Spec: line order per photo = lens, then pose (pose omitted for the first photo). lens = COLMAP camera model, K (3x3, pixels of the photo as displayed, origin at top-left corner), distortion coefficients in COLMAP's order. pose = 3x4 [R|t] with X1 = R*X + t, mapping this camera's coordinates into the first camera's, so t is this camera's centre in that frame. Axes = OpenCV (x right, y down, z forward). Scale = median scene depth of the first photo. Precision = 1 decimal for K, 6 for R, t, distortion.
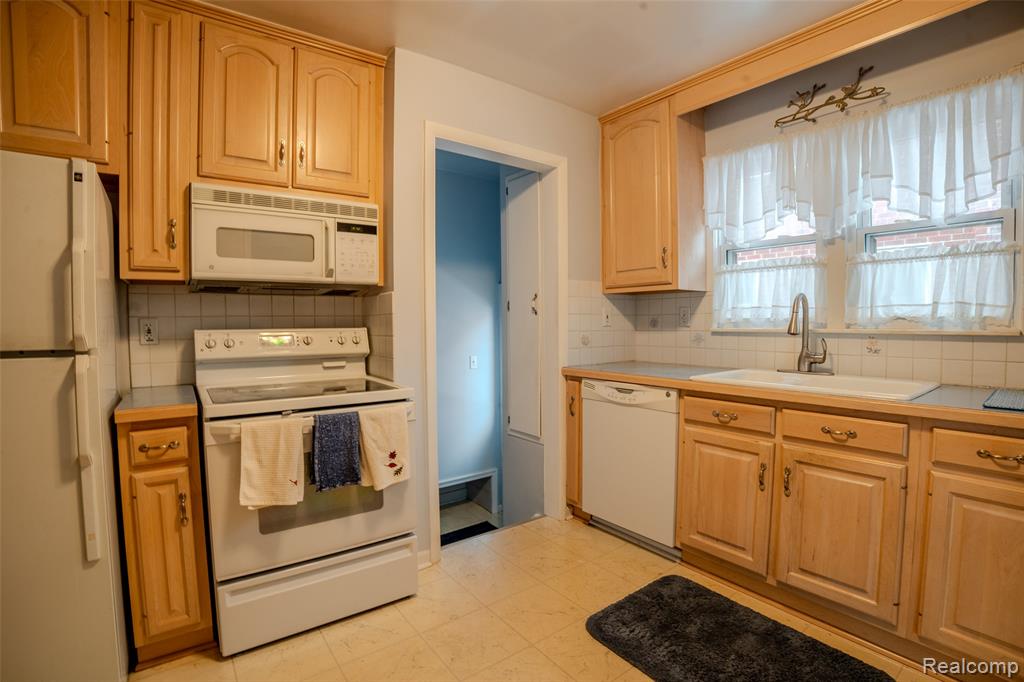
lens RADIAL K [[489.3, 0, 512.0], [0, 489.3, 341.0], [0, 0, 1]] dist [-0.089390, 0.025333]
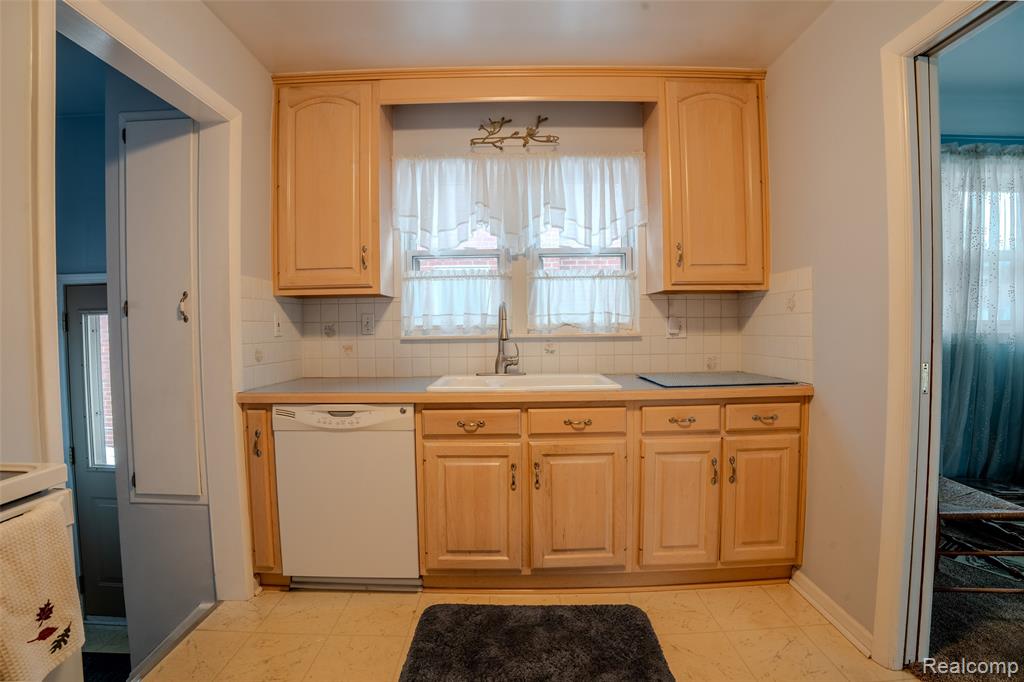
lens RADIAL K [[481.6, 0, 512.0], [0, 481.6, 341.0], [0, 0, 1]] dist [-0.099910, 0.022881]
pose [[0.598944, -0.026529, 0.800351, -0.232970], [0.040673, 0.999169, 0.002682, -0.011273], [-0.799757, 0.030946, 0.599525, 0.278362]]
